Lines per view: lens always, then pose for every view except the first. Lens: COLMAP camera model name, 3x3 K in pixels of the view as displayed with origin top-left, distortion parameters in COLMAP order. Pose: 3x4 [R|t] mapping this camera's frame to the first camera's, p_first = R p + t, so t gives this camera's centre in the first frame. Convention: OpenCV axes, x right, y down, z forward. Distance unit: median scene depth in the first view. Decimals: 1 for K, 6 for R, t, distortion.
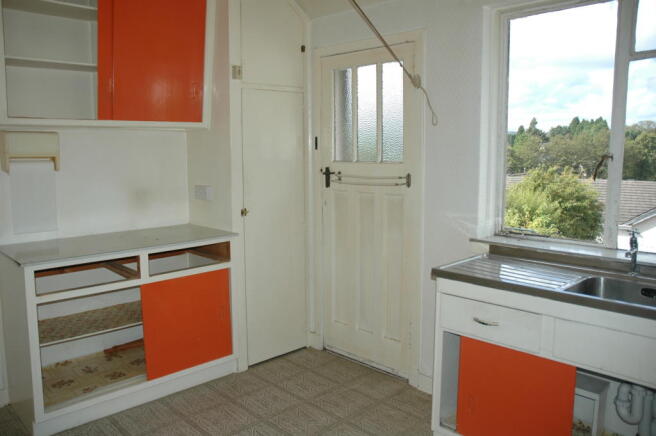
lens RADIAL K [[546.5, 0, 328.0], [0, 546.5, 218.0], [0, 0, 1]] dist [-0.005103, 0.001996]
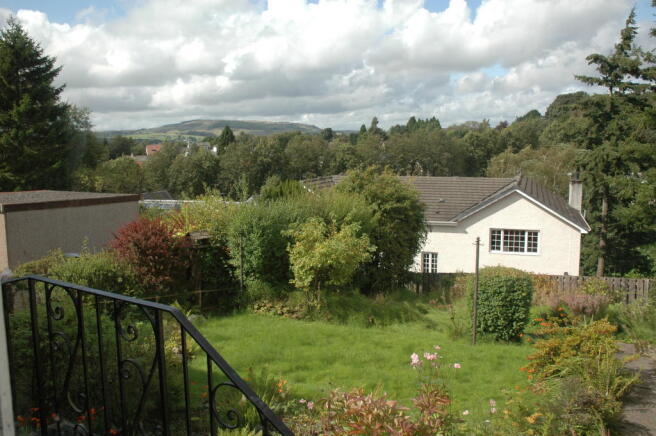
lens RADIAL K [[546.5, 0, 328.0], [0, 546.5, 218.0], [0, 0, 1]] dist [-0.005103, 0.001996]
pose [[0.965140, -0.040986, 0.258507, 0.093535], [0.040600, 0.999152, 0.006834, -0.014327], [-0.258567, 0.003899, 0.965985, 0.120265]]
